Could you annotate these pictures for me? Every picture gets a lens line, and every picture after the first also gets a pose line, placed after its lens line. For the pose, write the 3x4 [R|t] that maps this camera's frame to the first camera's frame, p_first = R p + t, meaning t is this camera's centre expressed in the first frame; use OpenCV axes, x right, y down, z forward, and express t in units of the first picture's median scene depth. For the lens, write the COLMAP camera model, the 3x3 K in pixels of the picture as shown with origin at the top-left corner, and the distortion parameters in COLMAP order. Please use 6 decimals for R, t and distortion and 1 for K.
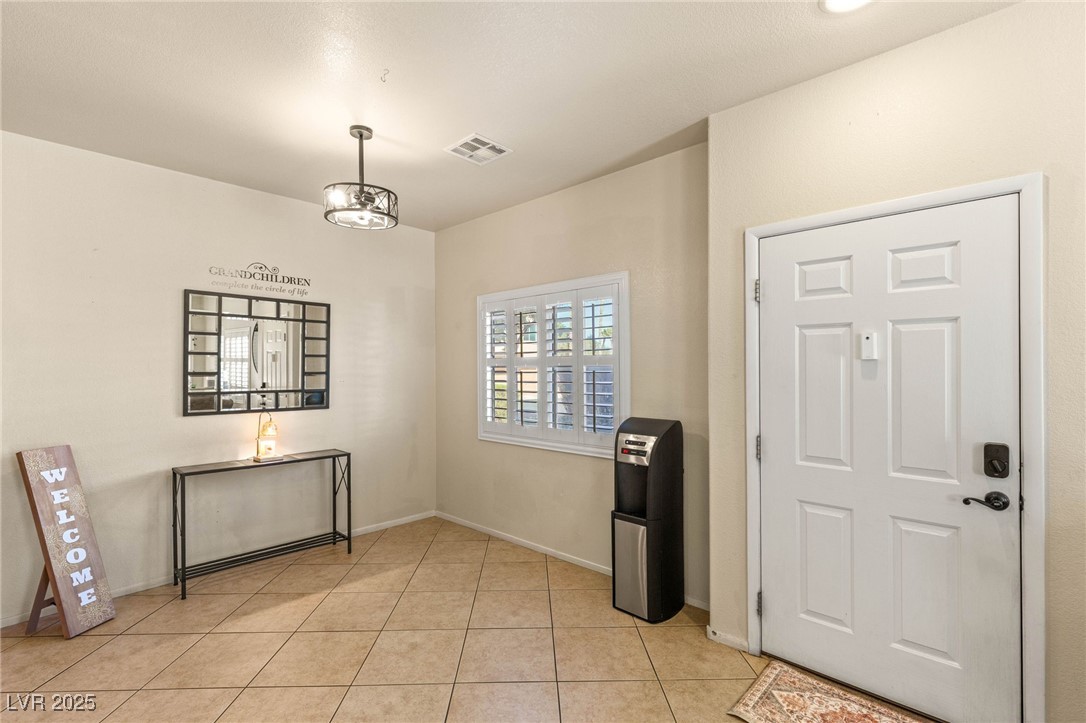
lens RADIAL K [[496.9, 0, 544.7], [0, 496.9, 370.8], [0, 0, 1]] dist [0.004488, -0.000591]
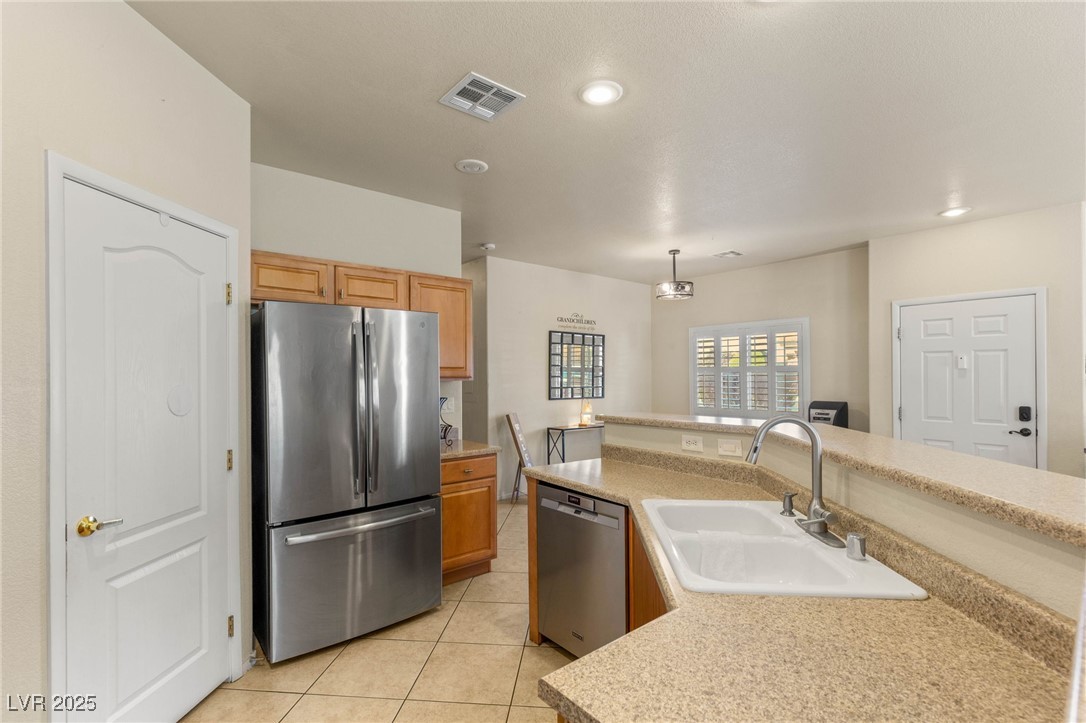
lens RADIAL K [[494.3, 0, 543.6], [0, 494.3, 376.7], [0, 0, 1]] dist [0.003250, 0.000391]
pose [[0.992899, -0.001869, -0.118947, -0.631284], [0.001879, 0.999998, -0.000030, 0.006527], [0.118947, -0.000193, 0.992901, -0.952035]]
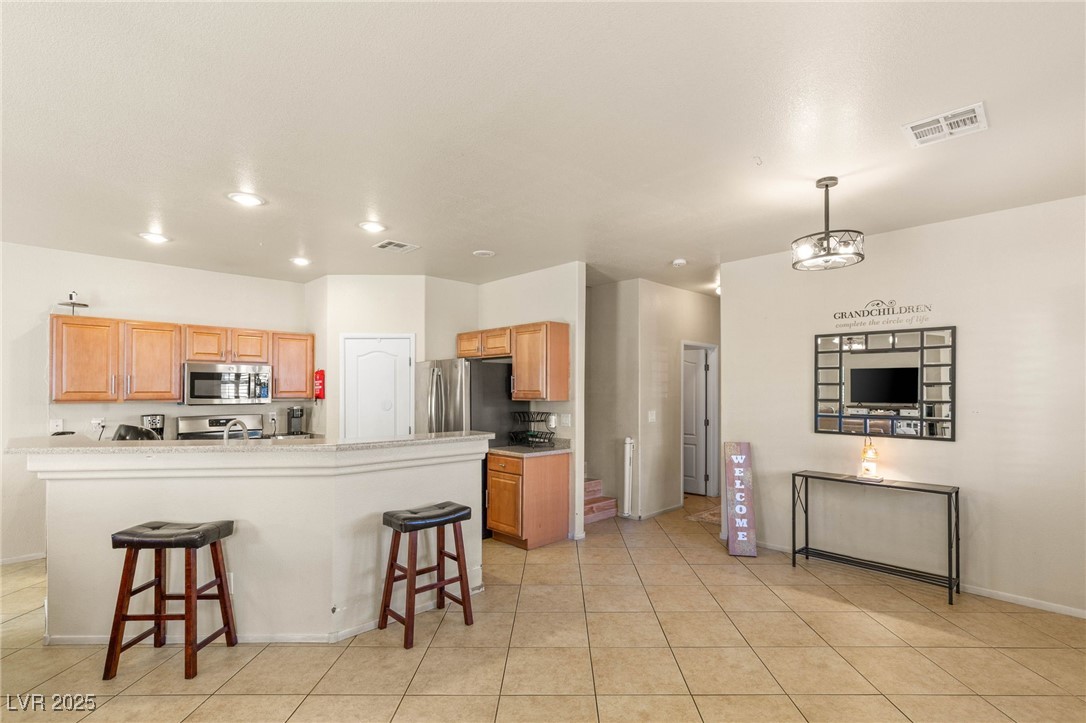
lens RADIAL K [[505.1, 0, 549.8], [0, 505.1, 386.6], [0, 0, 1]] dist [-0.001128, -0.000307]
pose [[-0.038896, -0.005941, -0.999226, 0.741974], [-0.004435, 0.999974, -0.005773, -0.021539], [0.999233, 0.004207, -0.038921, 0.427443]]
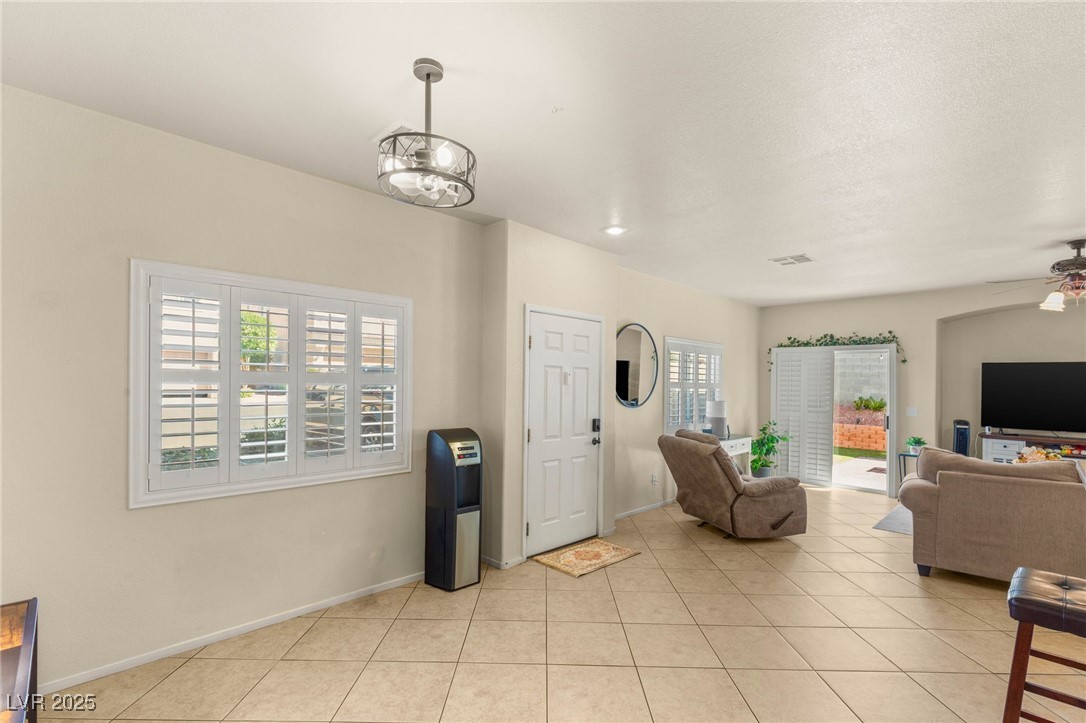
lens RADIAL K [[494.3, 0, 543.6], [0, 494.3, 376.7], [0, 0, 1]] dist [0.003250, 0.000391]
pose [[0.031261, 0.012343, 0.999435, -1.071405], [-0.012612, 0.999849, -0.011954, -0.023066], [-0.999432, -0.012231, 0.031412, 0.780139]]
